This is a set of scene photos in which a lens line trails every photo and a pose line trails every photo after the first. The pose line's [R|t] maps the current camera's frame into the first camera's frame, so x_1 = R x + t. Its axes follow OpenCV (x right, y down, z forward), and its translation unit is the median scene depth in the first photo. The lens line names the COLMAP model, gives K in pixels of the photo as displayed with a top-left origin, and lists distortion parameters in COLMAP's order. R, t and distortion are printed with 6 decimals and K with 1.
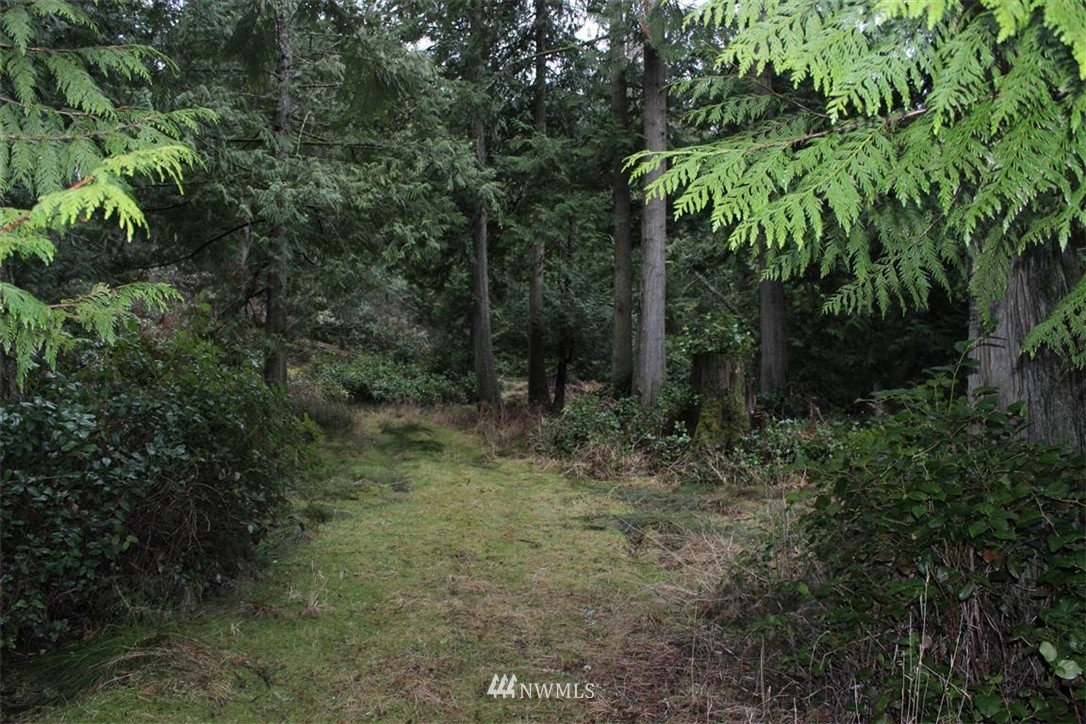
lens RADIAL K [[890.1, 0, 542.6], [0, 890.1, 392.2], [0, 0, 1]] dist [-0.171093, 0.134463]
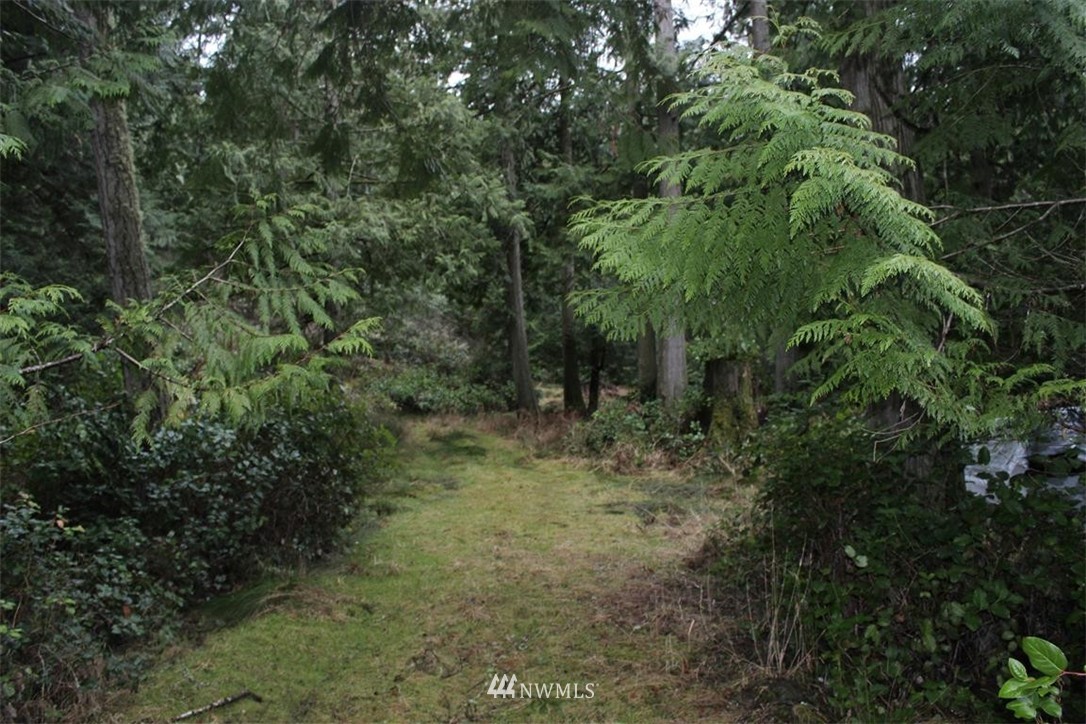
lens RADIAL K [[890.1, 0, 542.6], [0, 890.1, 392.2], [0, 0, 1]] dist [-0.171093, 0.134463]
pose [[0.998376, -0.033880, -0.045791, 0.012373], [0.033602, 0.999412, -0.006839, -0.002558], [0.045995, 0.005290, 0.998928, -0.115678]]
